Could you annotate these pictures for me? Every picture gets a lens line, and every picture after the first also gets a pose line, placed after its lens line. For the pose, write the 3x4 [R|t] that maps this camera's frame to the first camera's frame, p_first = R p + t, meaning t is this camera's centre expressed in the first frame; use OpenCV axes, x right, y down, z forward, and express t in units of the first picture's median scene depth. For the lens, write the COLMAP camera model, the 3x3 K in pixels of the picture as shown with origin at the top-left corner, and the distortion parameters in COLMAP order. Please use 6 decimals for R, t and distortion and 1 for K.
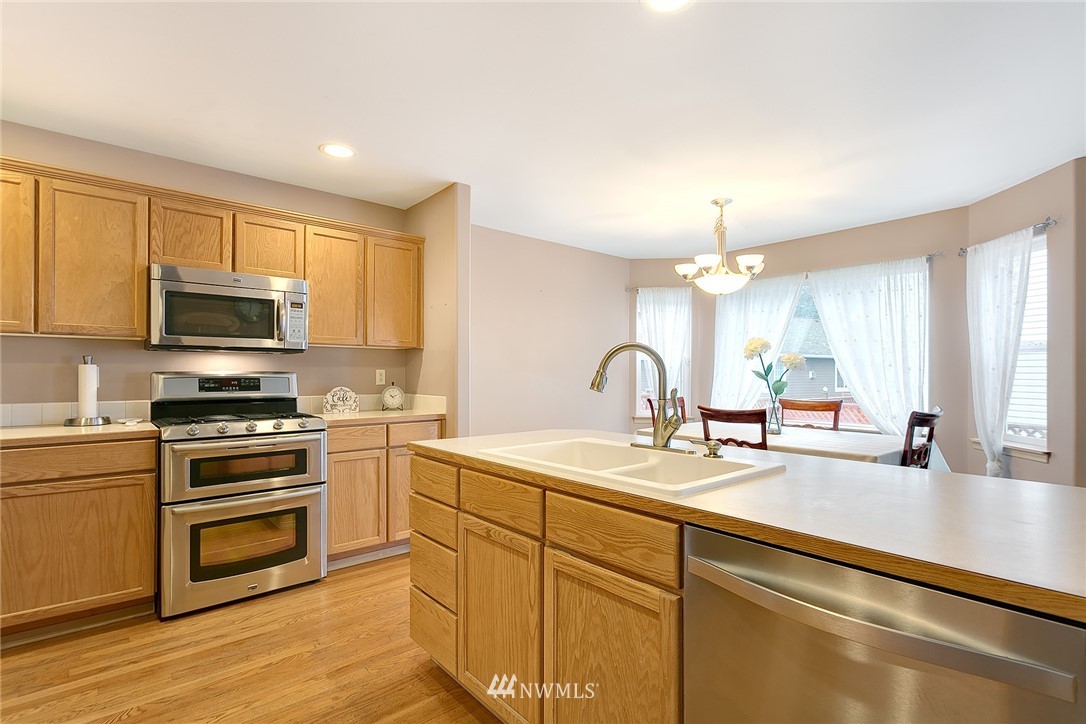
lens RADIAL K [[524.7, 0, 542.1], [0, 524.7, 374.2], [0, 0, 1]] dist [0.002910, 0.000563]
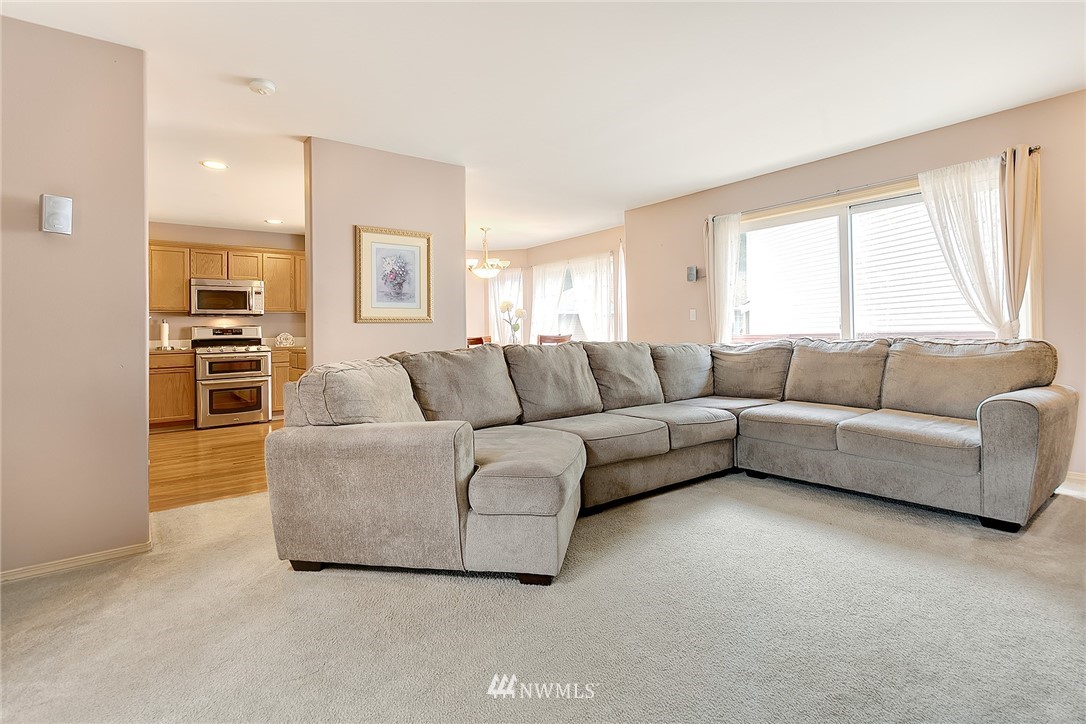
lens RADIAL K [[532.5, 0, 543.8], [0, 532.5, 328.0], [0, 0, 1]] dist [0.000809, 0.000029]
pose [[0.998279, -0.025214, -0.052938, 0.810259], [0.024478, 0.999595, -0.014505, 0.068807], [0.053283, 0.013184, 0.998492, -1.099562]]
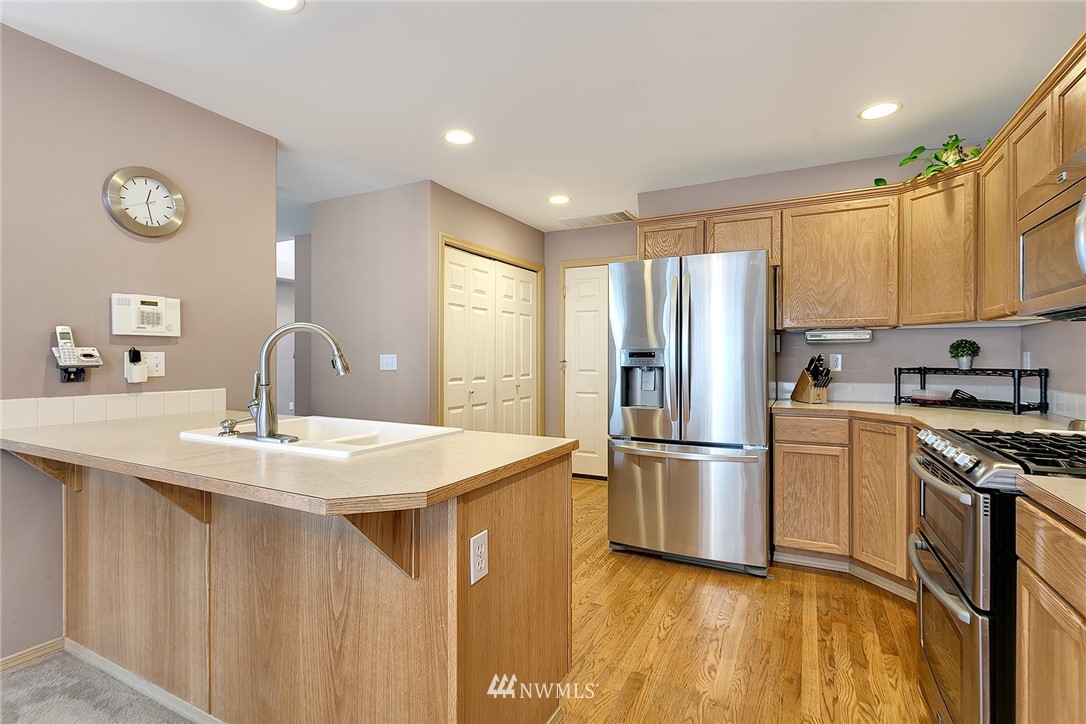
lens RADIAL K [[515.2, 0, 543.0], [0, 515.2, 362.0], [0, 0, 1]] dist [-0.004497, 0.000046]
pose [[-0.927217, -0.006011, -0.374476, 0.074530], [-0.008711, 0.999947, 0.005519, 0.003974], [0.374423, 0.008379, -0.927220, 1.231760]]
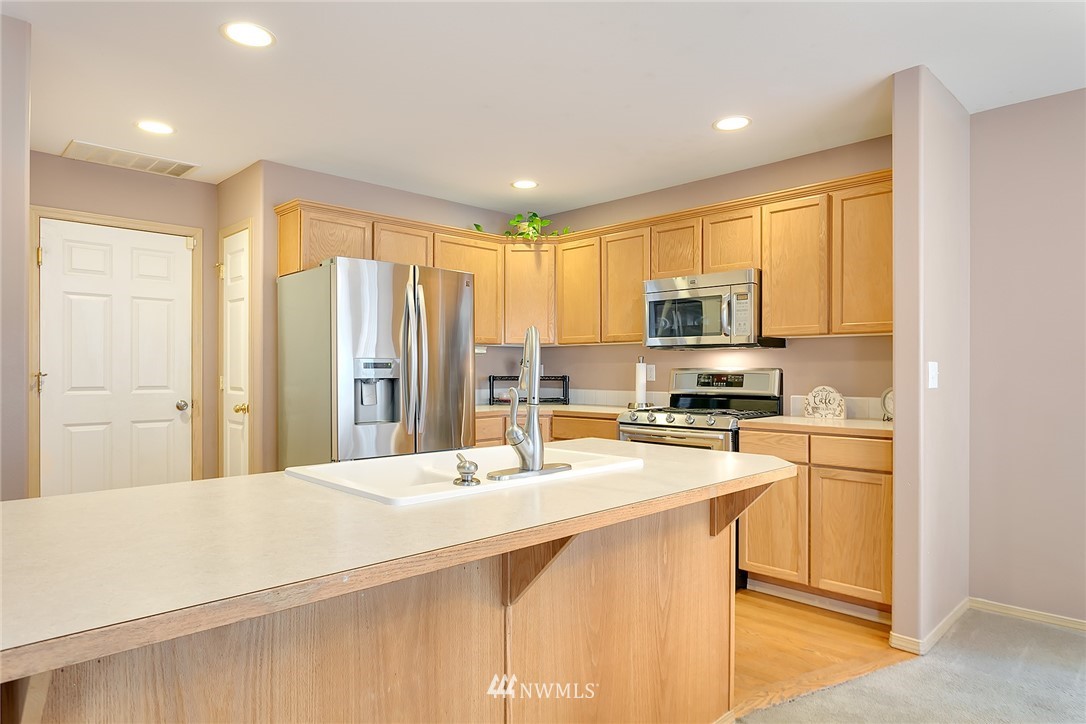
lens RADIAL K [[660.9, 0, 543.0], [0, 660.9, 362.0], [0, 0, 1]] dist [-0.003479, 0.001518]
pose [[0.073505, -0.014841, -0.997184, 0.709539], [-0.001790, 0.999886, -0.015013, 0.003846], [0.997293, 0.002888, 0.073470, 0.577566]]
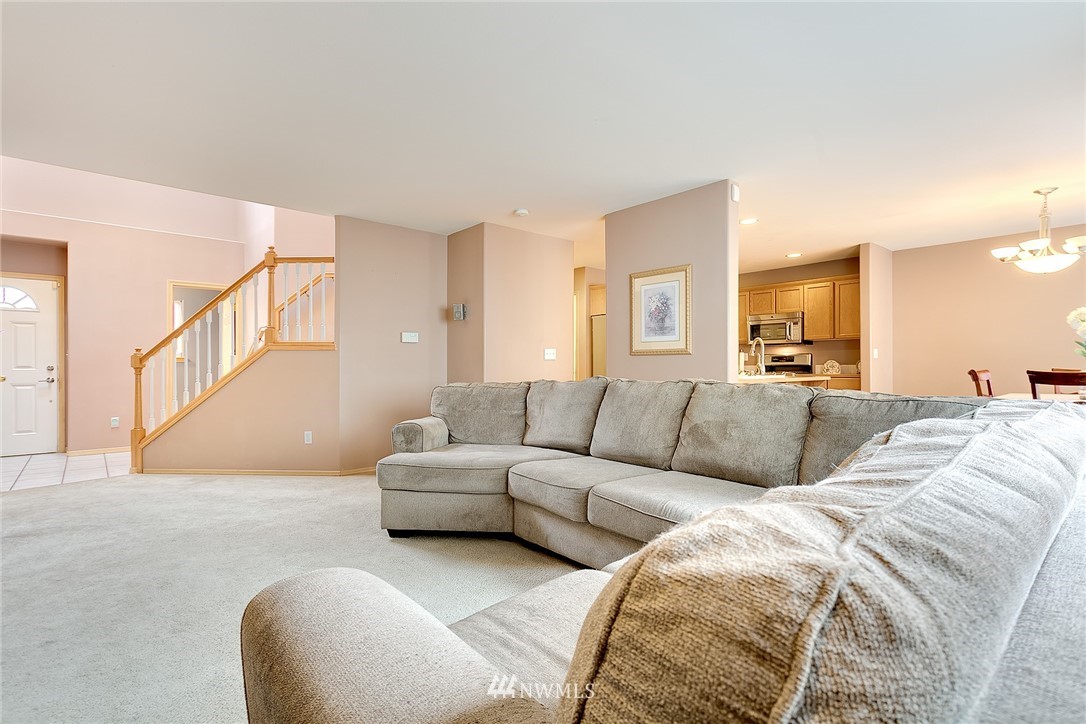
lens RADIAL K [[515.2, 0, 543.0], [0, 515.2, 362.0], [0, 0, 1]] dist [-0.004497, 0.000046]
pose [[-0.002731, -0.013062, -0.999911, 1.805182], [0.000199, 0.999915, -0.013062, 0.064919], [0.999996, -0.000234, -0.002728, -0.081351]]
